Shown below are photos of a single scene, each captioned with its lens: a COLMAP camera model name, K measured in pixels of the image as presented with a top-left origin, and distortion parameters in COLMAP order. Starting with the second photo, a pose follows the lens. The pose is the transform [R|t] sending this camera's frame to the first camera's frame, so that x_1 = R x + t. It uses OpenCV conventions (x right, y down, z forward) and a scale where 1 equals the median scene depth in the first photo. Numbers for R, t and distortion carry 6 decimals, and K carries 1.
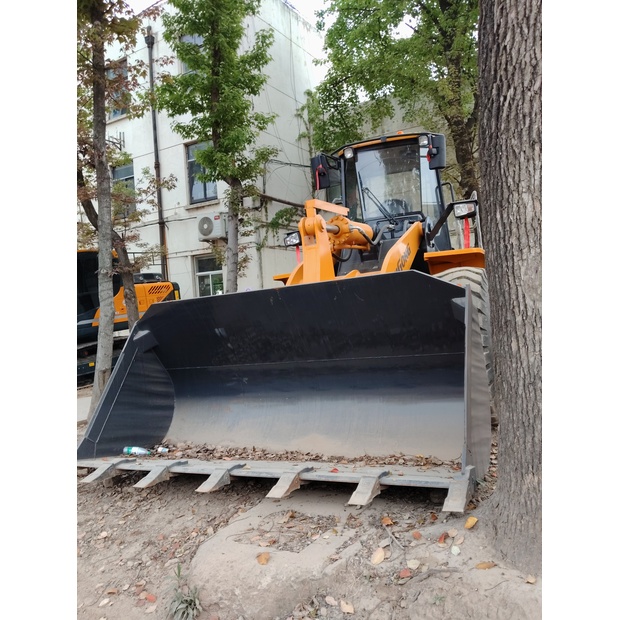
lens RADIAL K [[514.8, 0, 296.9], [0, 514.8, 312.2], [0, 0, 1]] dist [0.076406, -0.158635]
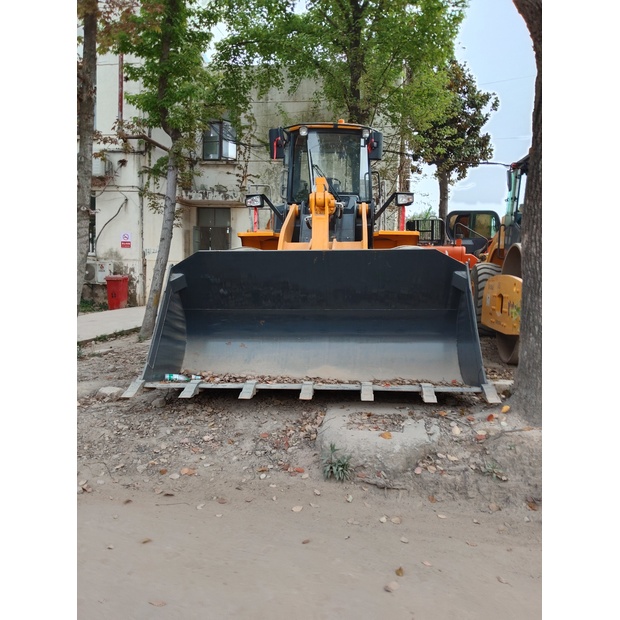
lens RADIAL K [[514.8, 0, 296.9], [0, 514.8, 312.2], [0, 0, 1]] dist [0.076406, -0.158635]
pose [[0.926360, 0.057199, 0.372271, -0.375101], [-0.088799, 0.993706, 0.068286, 0.015532], [-0.366022, -0.096314, 0.925609, -0.111649]]
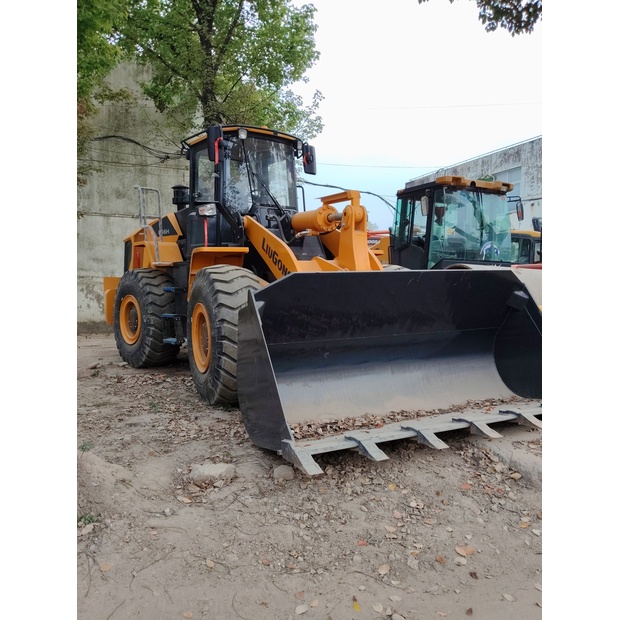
lens RADIAL K [[514.8, 0, 296.9], [0, 514.8, 312.2], [0, 0, 1]] dist [0.076406, -0.158635]
pose [[0.590673, 0.035216, 0.806142, -0.755641], [-0.054585, 0.998503, -0.003623, 0.043939], [-0.805062, -0.041863, 0.591711, 0.358584]]
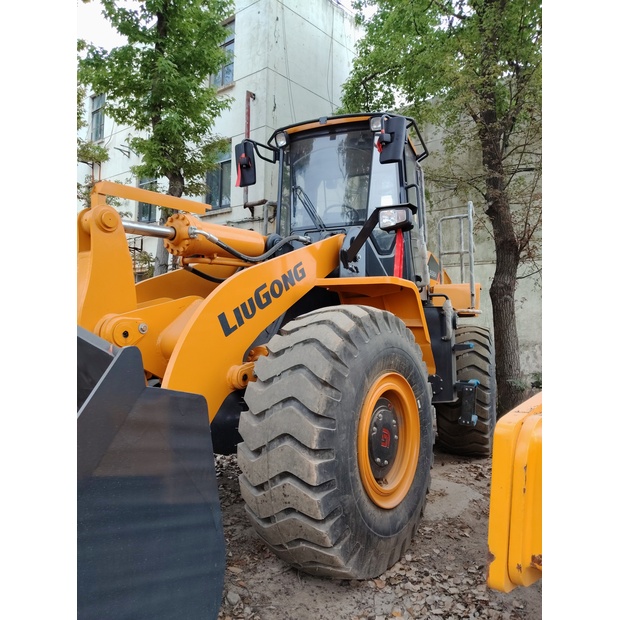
lens RADIAL K [[514.8, 0, 296.9], [0, 514.8, 312.2], [0, 0, 1]] dist [0.076406, -0.158635]
pose [[0.983563, 0.080094, -0.161829, 0.308580], [-0.085769, 0.995911, -0.028381, -0.046614], [0.158894, 0.041795, 0.986411, 0.322153]]
